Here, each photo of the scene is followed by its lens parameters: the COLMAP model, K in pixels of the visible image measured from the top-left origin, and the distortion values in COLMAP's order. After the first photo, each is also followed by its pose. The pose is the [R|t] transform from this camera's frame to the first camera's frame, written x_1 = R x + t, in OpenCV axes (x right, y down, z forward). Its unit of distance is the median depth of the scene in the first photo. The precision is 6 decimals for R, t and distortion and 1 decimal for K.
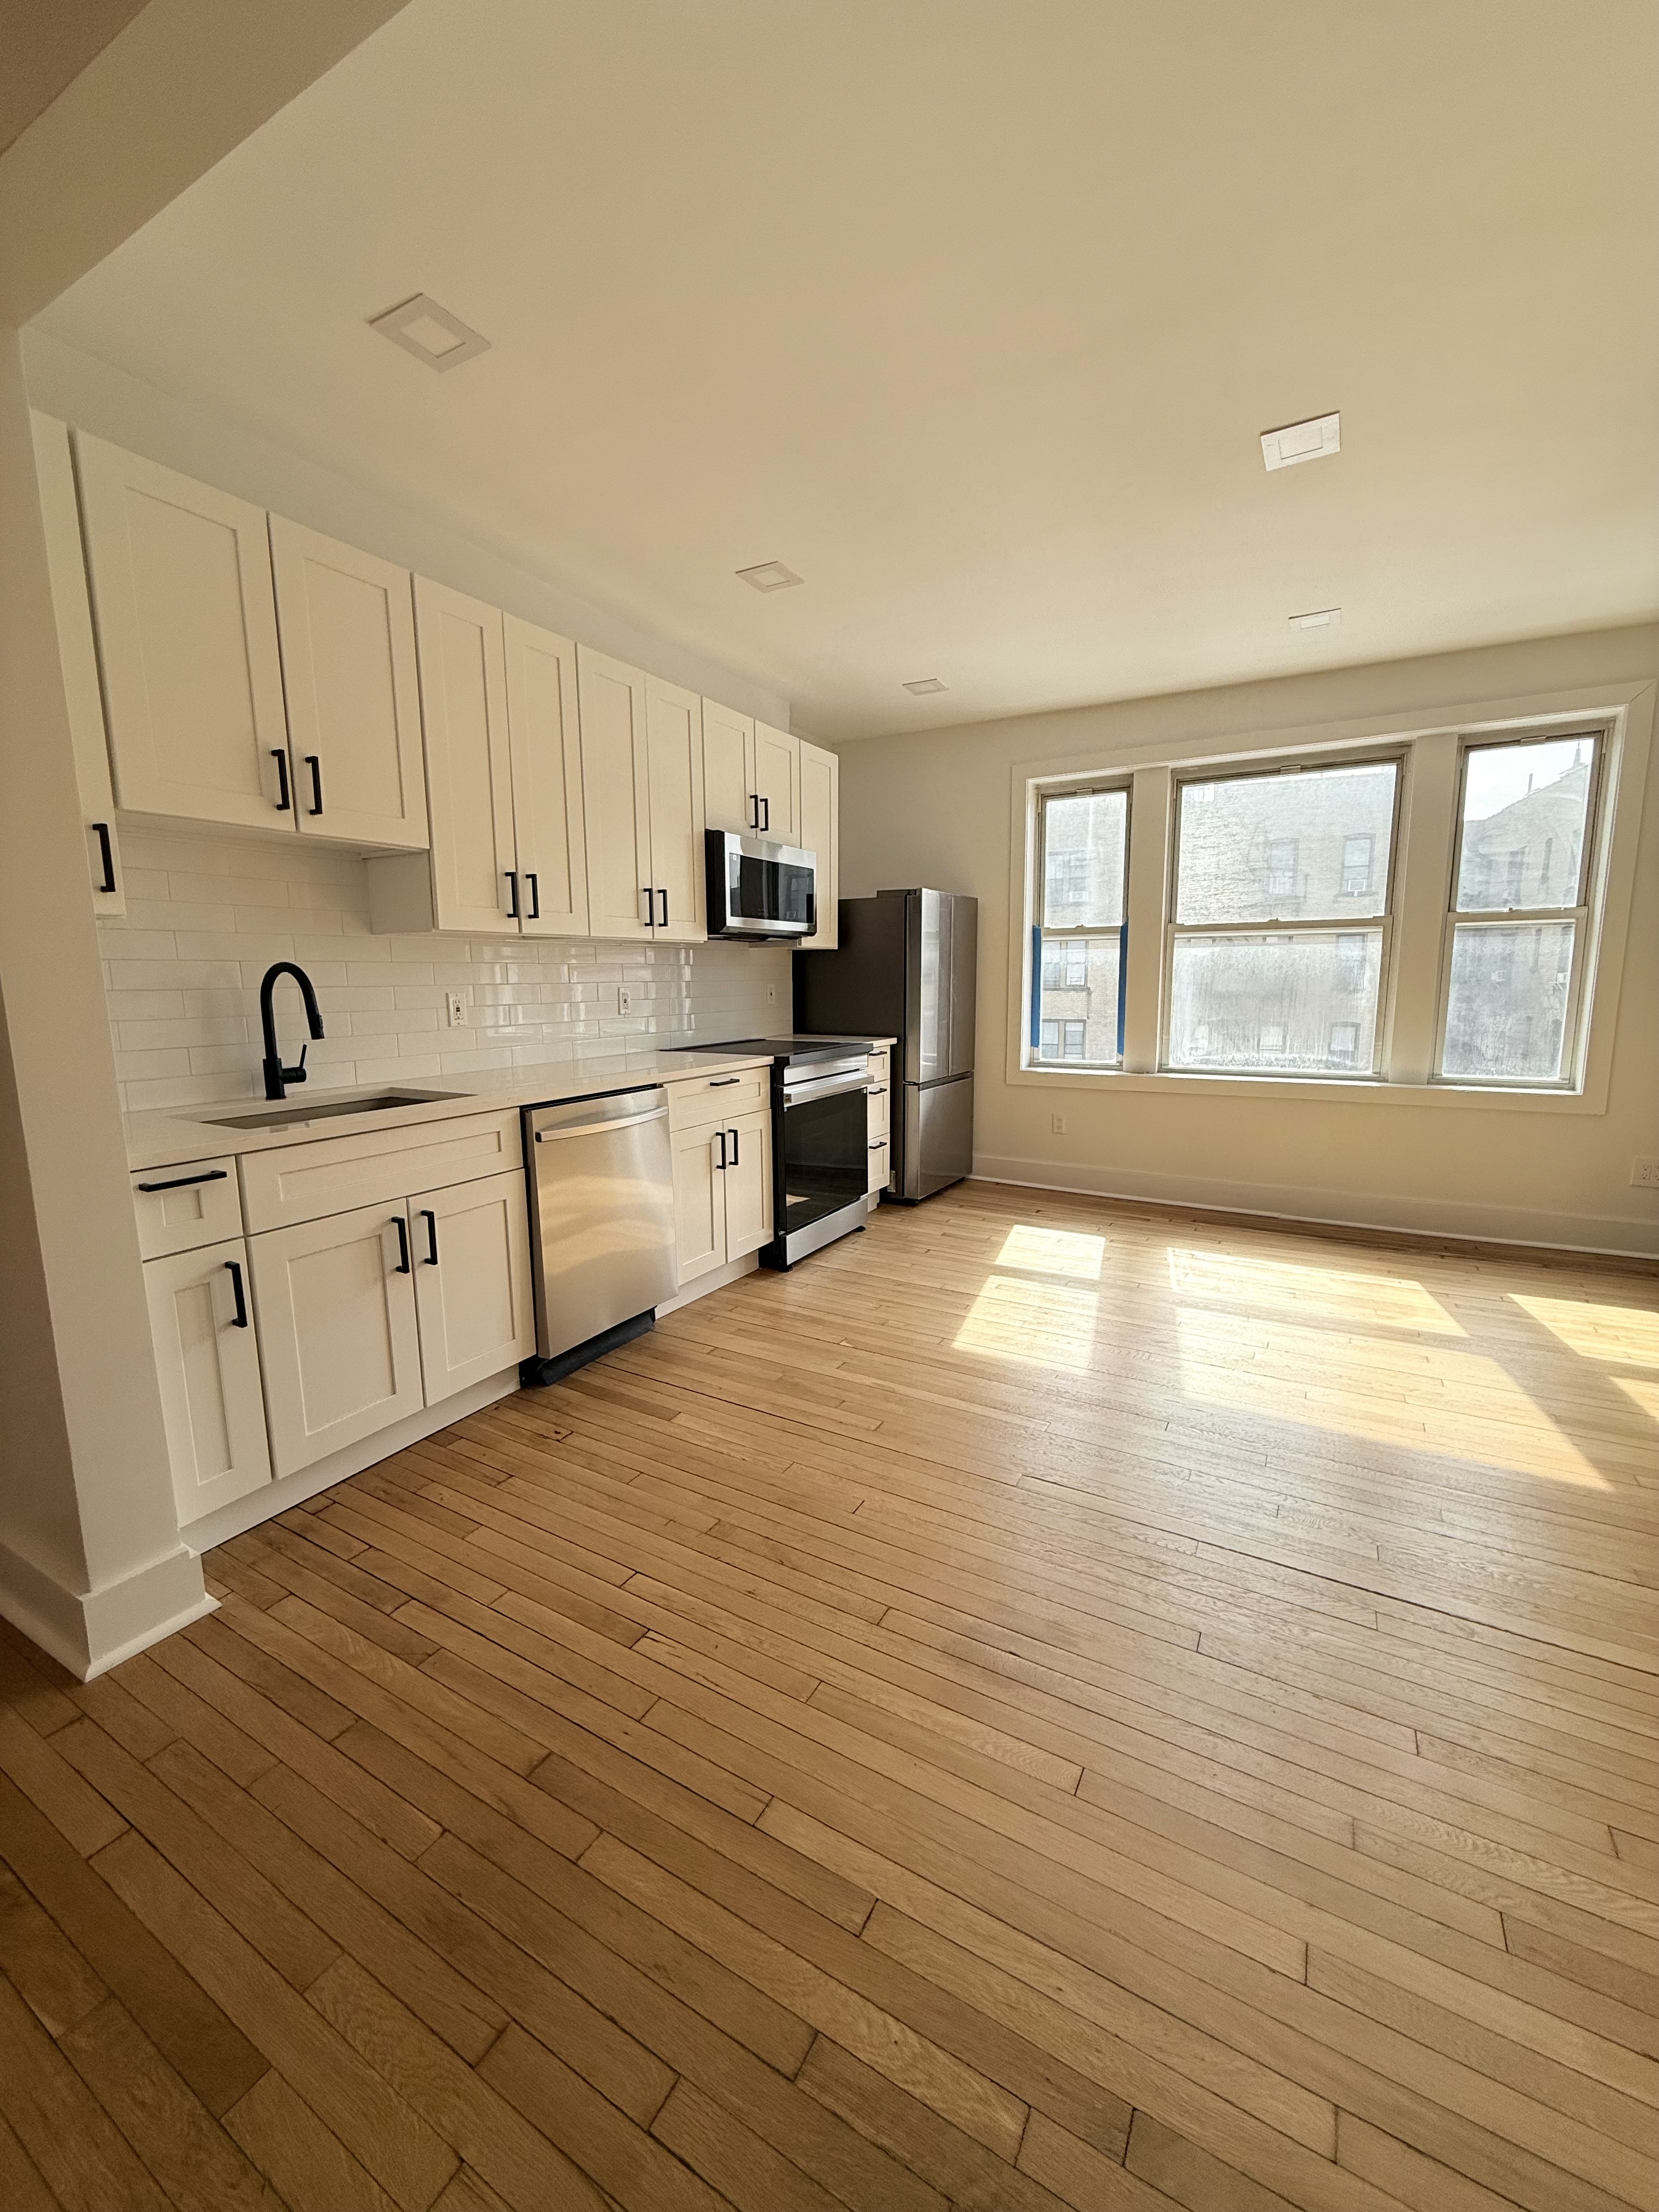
lens RADIAL K [[873.1, 0, 830.8], [0, 873.1, 1105.9], [0, 0, 1]] dist [-0.000738, 0.000365]
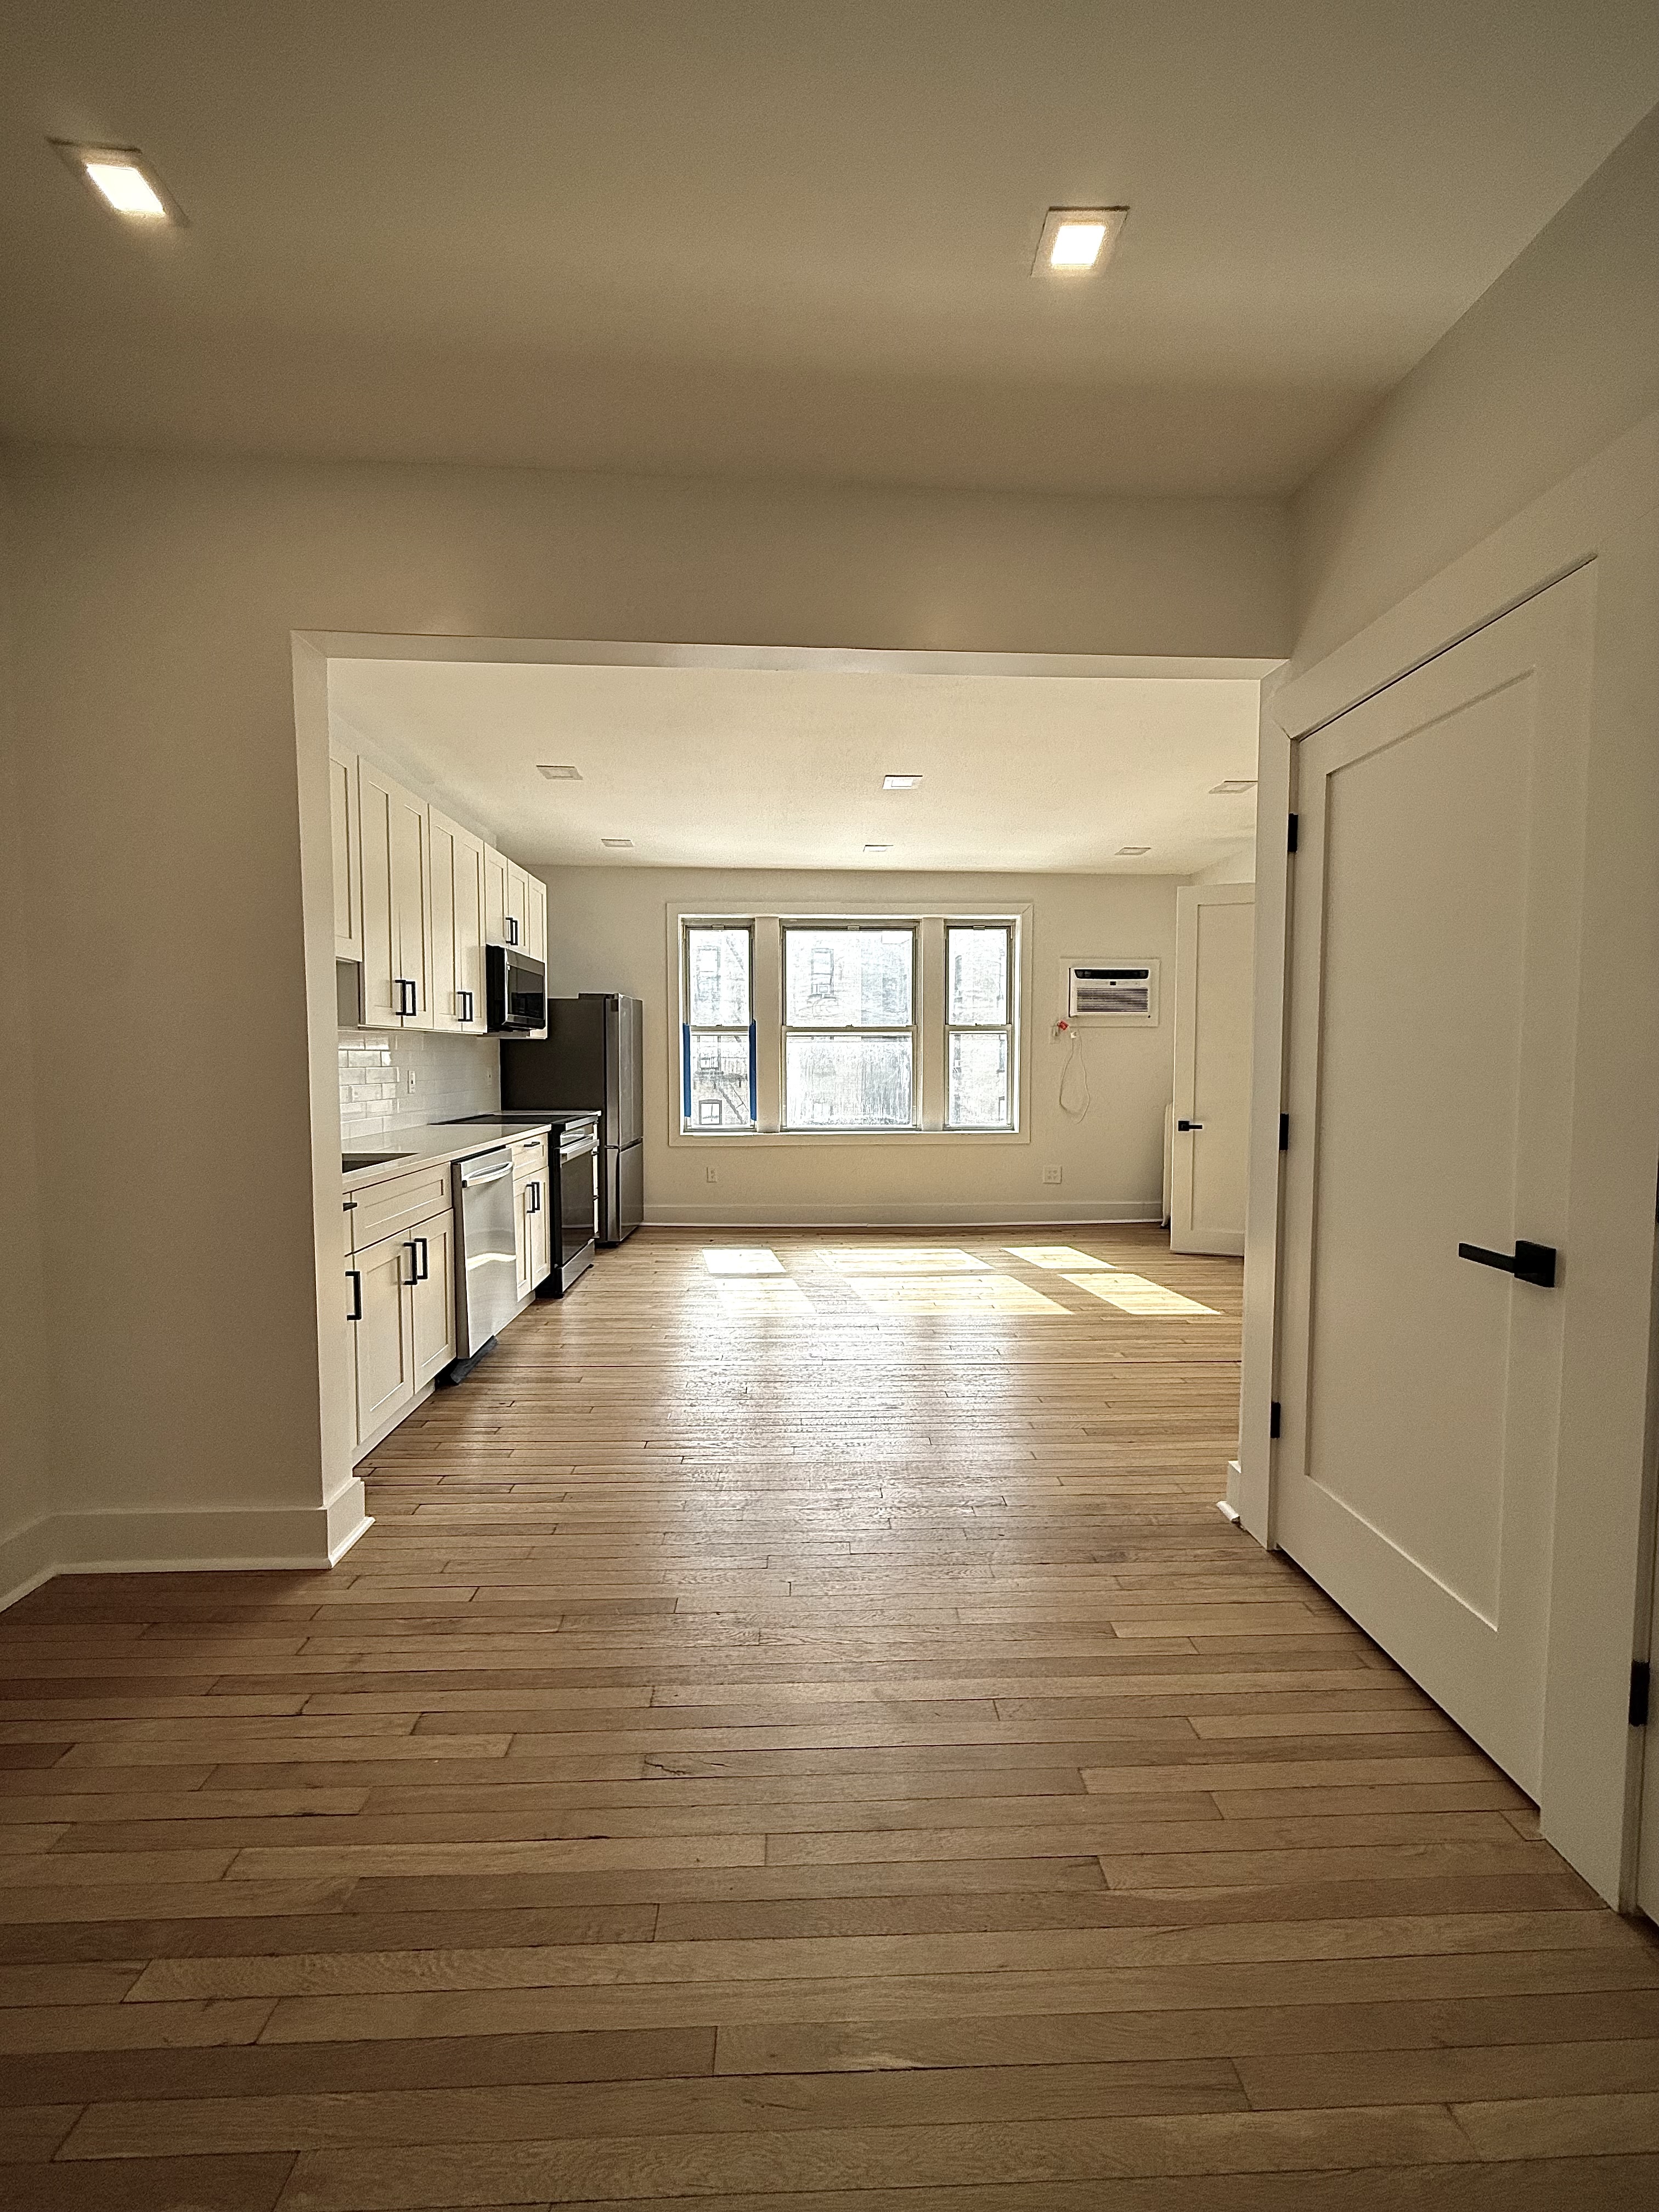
lens RADIAL K [[873.1, 0, 828.8], [0, 873.1, 1104.3], [0, 0, 1]] dist [-0.000738, 0.000365]
pose [[0.850084, -0.020634, 0.526243, -0.360532], [0.071271, 0.994547, -0.076133, 0.036545], [-0.521803, 0.102225, 0.846919, -0.265567]]
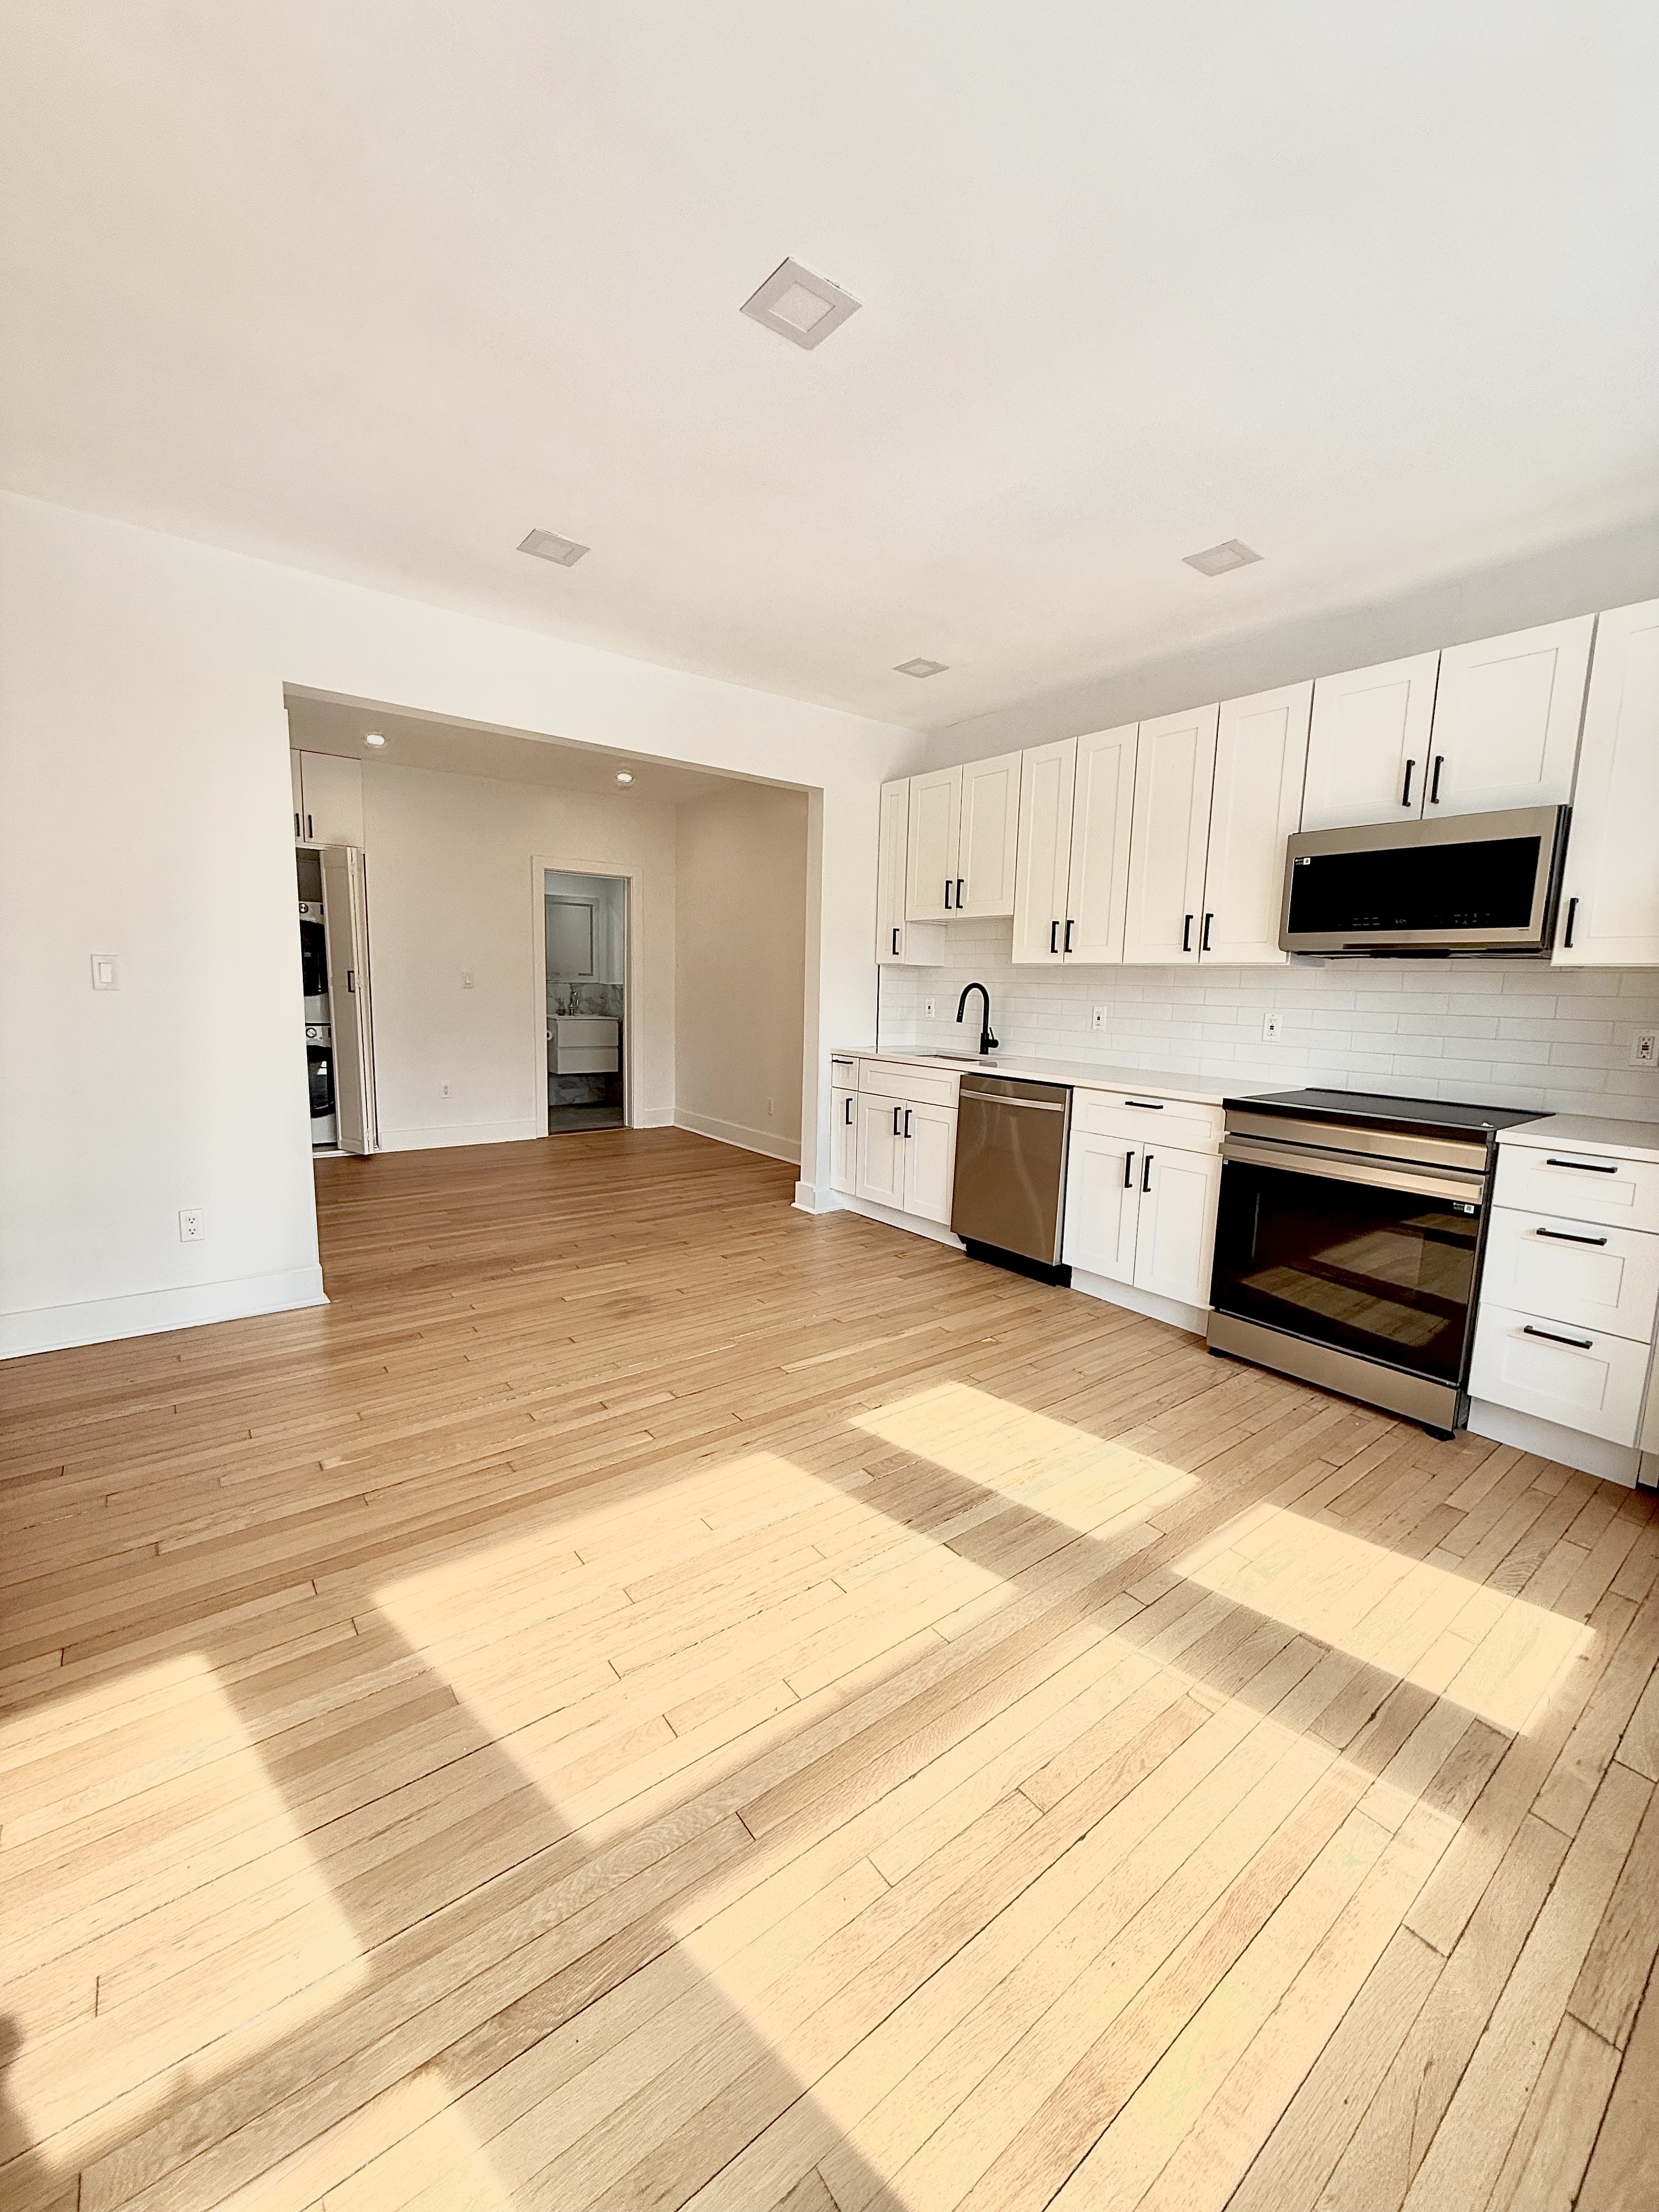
lens RADIAL K [[873.1, 0, 836.8], [0, 873.1, 1099.1], [0, 0, 1]] dist [-0.000738, 0.000365]
pose [[-0.375552, 0.121530, -0.918799, 0.792395], [-0.161414, 0.967638, 0.193967, -0.145324], [0.912637, 0.221152, -0.343781, 0.870316]]
